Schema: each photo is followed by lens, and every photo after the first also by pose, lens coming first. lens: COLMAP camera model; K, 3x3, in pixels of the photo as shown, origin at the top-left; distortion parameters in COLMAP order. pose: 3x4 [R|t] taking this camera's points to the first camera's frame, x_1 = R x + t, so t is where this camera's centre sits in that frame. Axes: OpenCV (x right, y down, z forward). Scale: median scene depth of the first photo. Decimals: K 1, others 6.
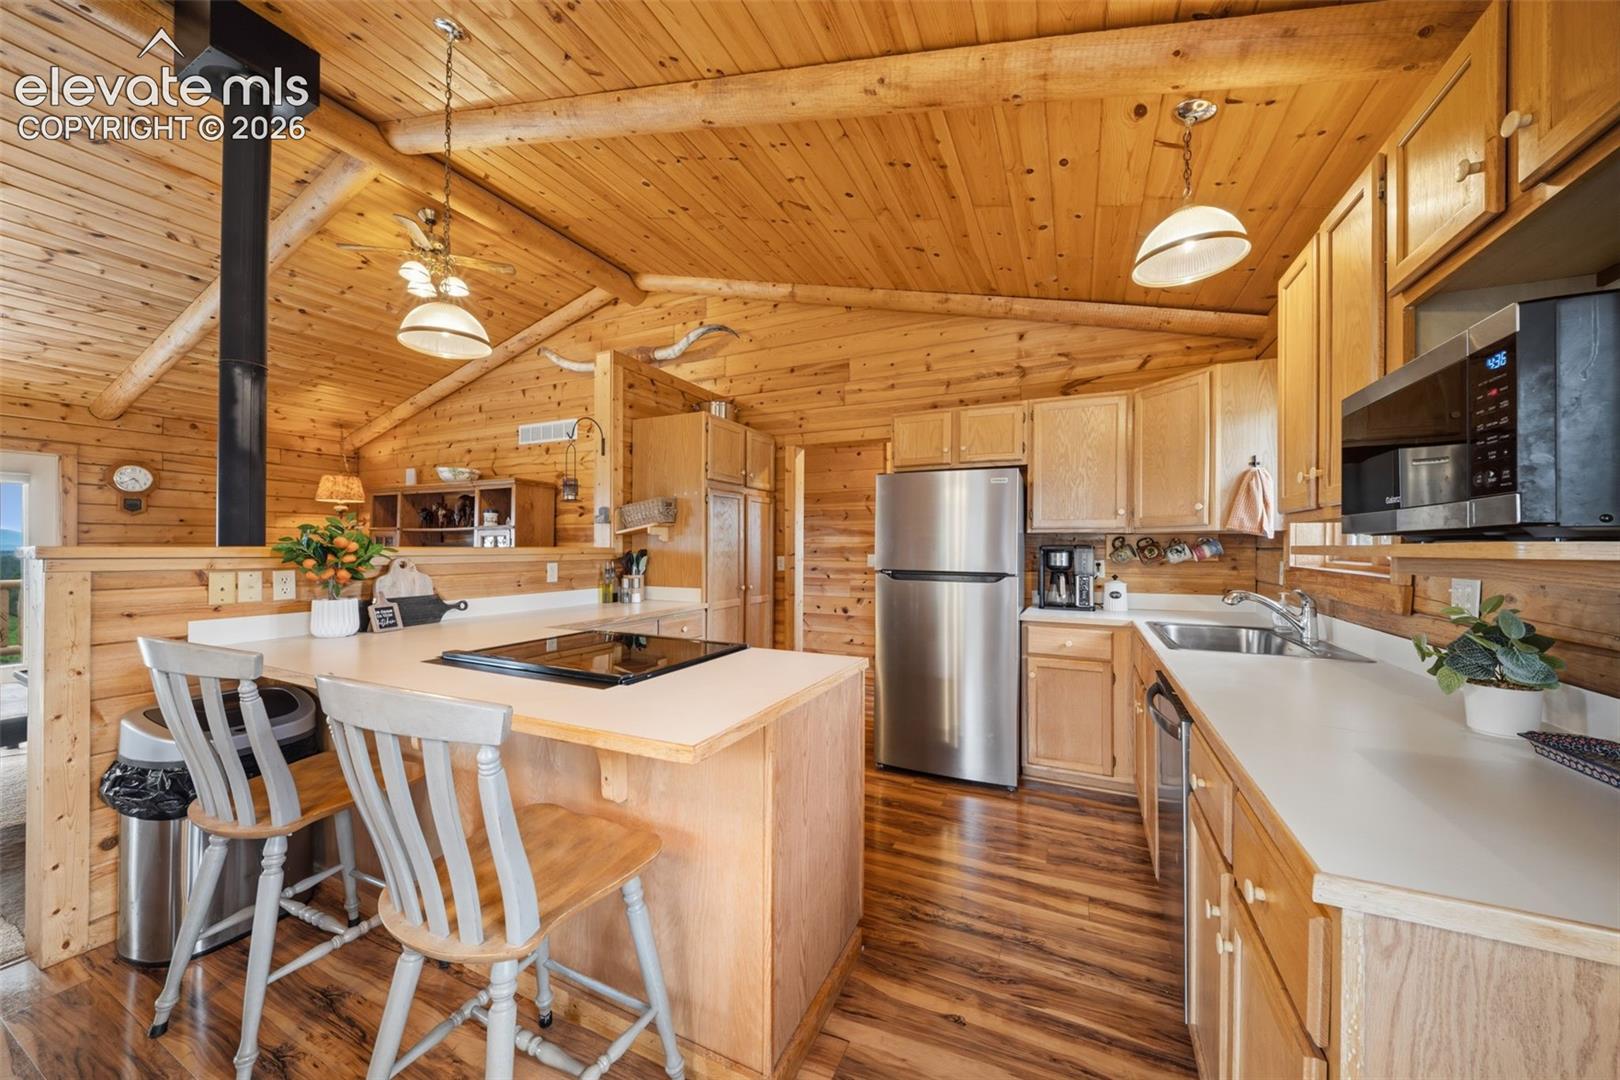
lens RADIAL K [[568.3, 0, 807.0], [0, 568.3, 545.1], [0, 0, 1]] dist [-0.002138, -0.000201]
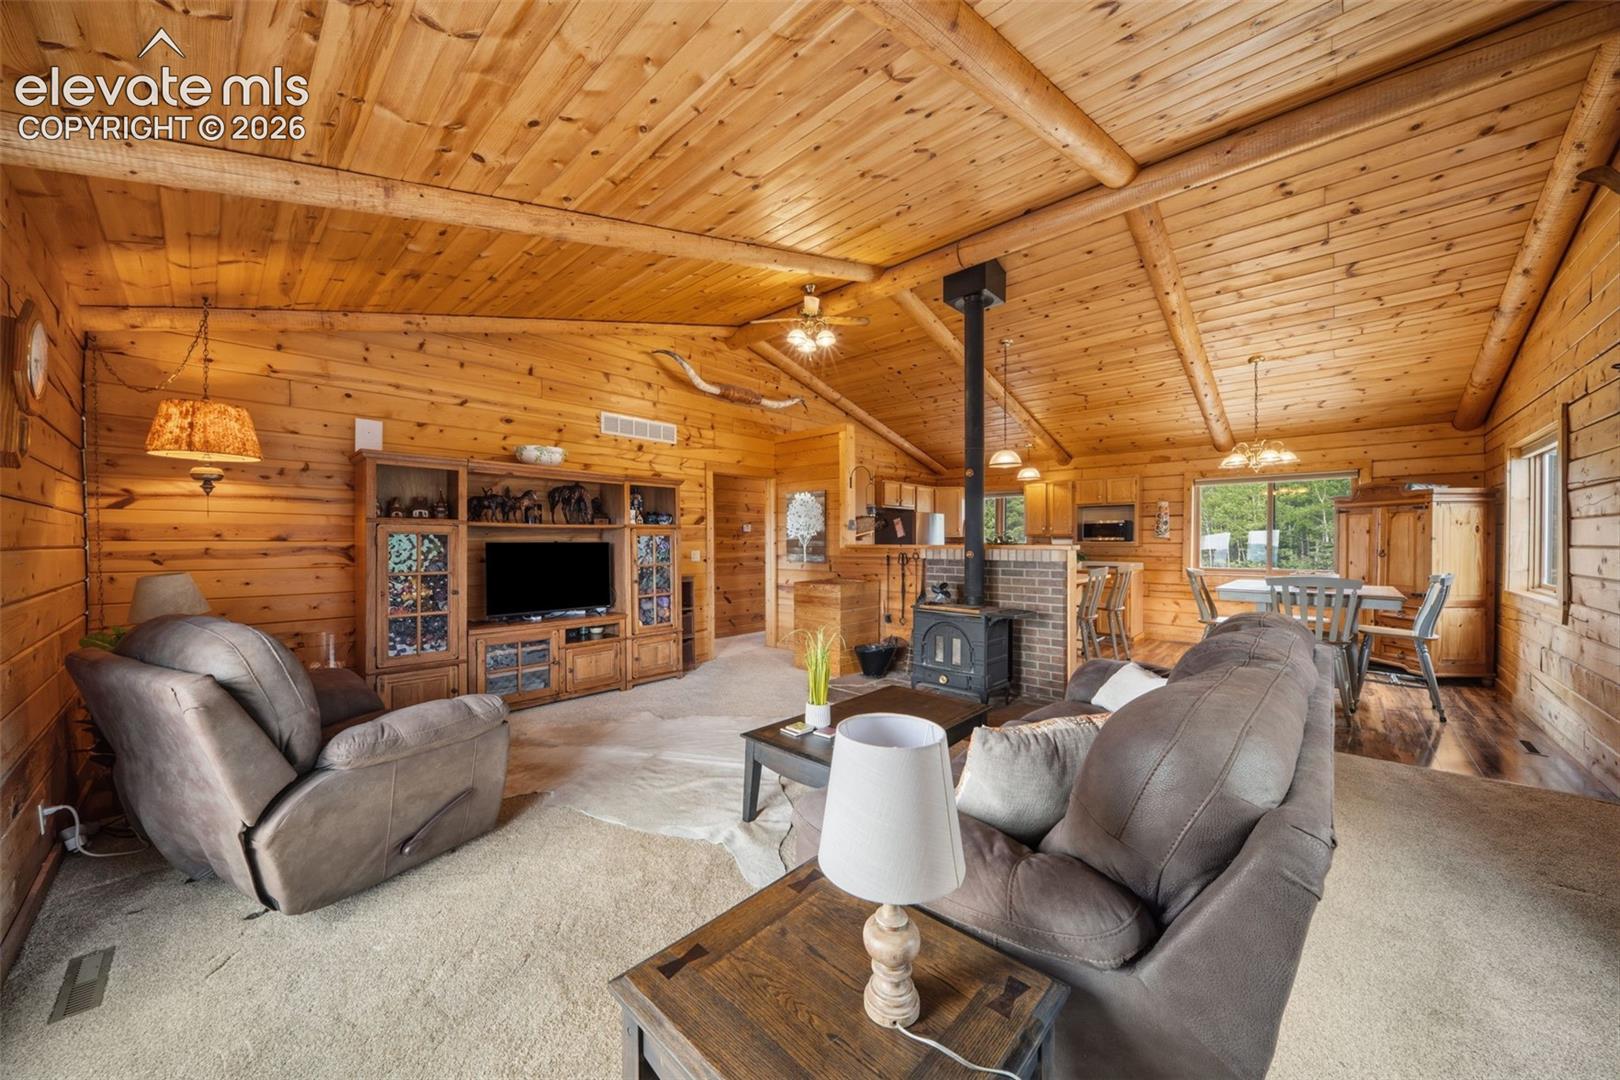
lens RADIAL K [[558.4, 0, 799.8], [0, 558.4, 546.6], [0, 0, 1]] dist [-0.000658, -0.000110]
pose [[0.298601, -0.011871, 0.954304, -1.299069], [0.005485, 0.999927, 0.010722, -0.005795], [-0.954362, 0.002033, 0.298645, 0.454905]]
